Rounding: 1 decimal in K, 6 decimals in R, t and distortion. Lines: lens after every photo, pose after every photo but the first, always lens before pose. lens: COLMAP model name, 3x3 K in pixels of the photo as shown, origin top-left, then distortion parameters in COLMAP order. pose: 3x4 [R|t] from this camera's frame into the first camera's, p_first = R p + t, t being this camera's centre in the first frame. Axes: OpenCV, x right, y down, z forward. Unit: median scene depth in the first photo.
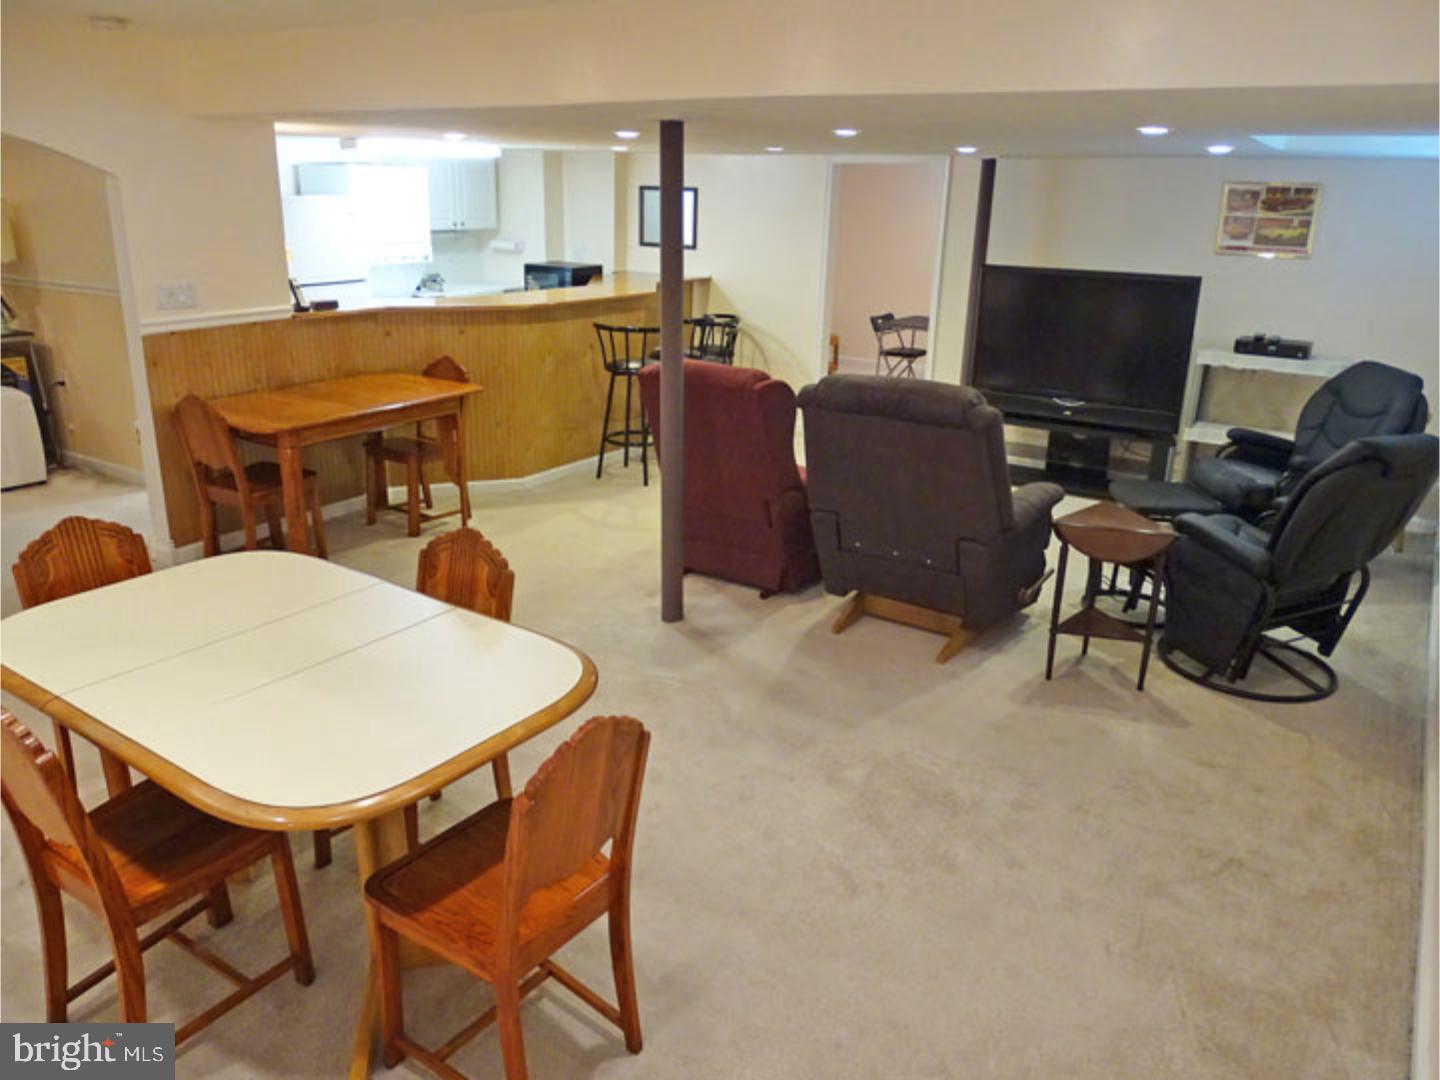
lens RADIAL K [[1019.2, 0, 714.0], [0, 1019.2, 541.9], [0, 0, 1]] dist [-0.019252, 0.011909]
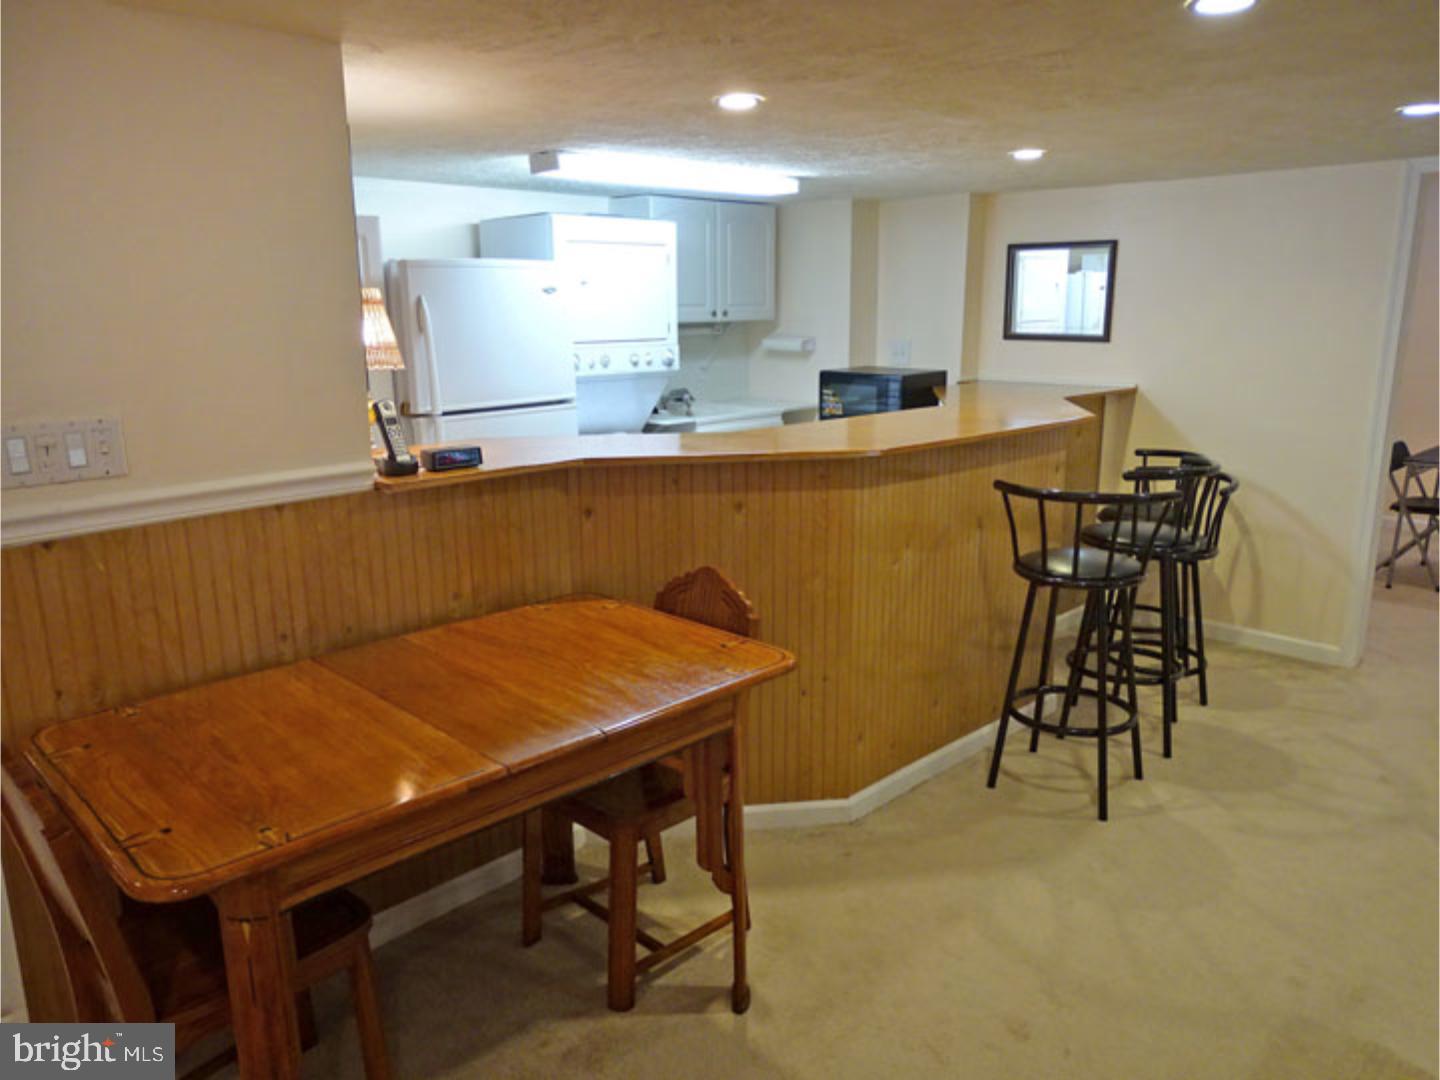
lens RADIAL K [[1019.2, 0, 725.0], [0, 1019.2, 542.2], [0, 0, 1]] dist [-0.019252, 0.011909]
pose [[0.978152, 0.012406, -0.207520, -0.146943], [-0.034562, 0.994031, -0.103482, -0.132692], [0.204998, 0.108393, 0.972742, 0.509132]]
